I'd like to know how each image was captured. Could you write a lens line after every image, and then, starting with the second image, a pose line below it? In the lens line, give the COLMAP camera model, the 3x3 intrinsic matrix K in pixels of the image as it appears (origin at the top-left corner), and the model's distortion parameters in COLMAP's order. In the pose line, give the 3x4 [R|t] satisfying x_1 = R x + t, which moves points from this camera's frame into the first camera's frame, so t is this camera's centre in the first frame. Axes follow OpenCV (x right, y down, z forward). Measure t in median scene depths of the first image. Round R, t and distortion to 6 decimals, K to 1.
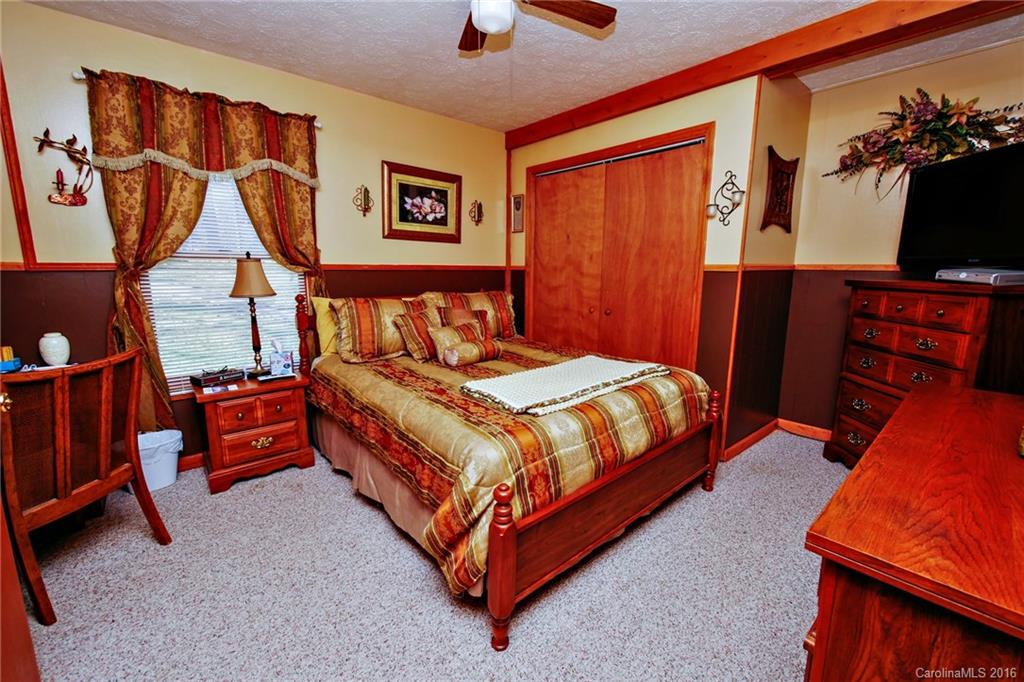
lens RADIAL K [[428.2, 0, 514.8], [0, 428.2, 342.5], [0, 0, 1]] dist [-0.000466, -0.000241]
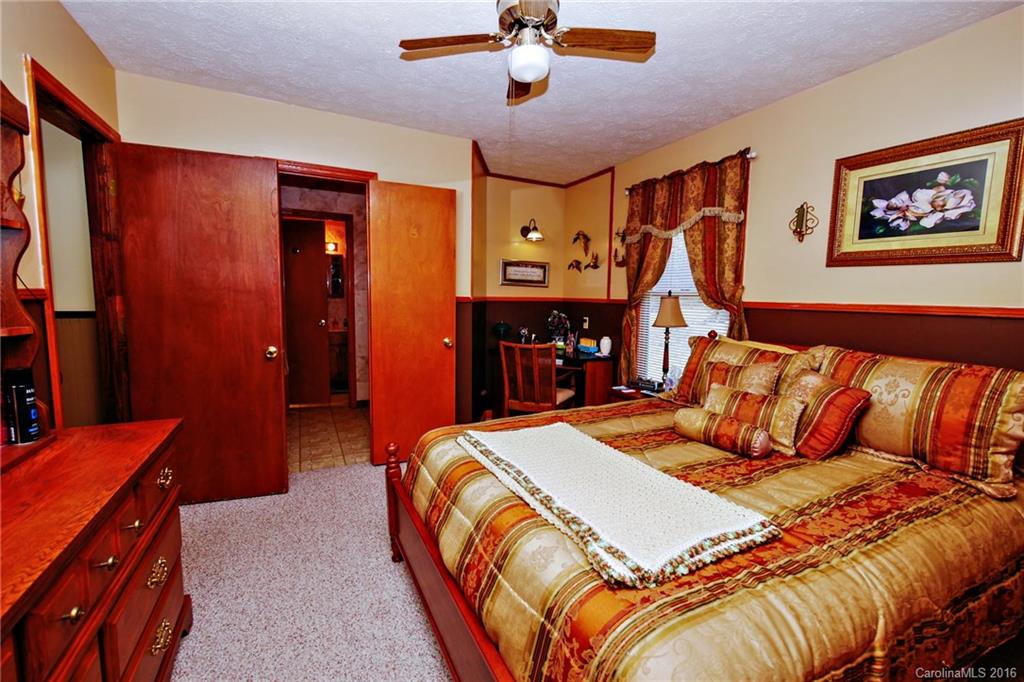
lens RADIAL K [[421.8, 0, 514.1], [0, 421.8, 338.6], [0, 0, 1]] dist [-0.006073, 0.000095]
pose [[-0.236169, 0.083174, -0.968146, 0.537331], [-0.192279, 0.972630, 0.130463, -0.124076], [0.952498, 0.216965, -0.213713, 0.715975]]
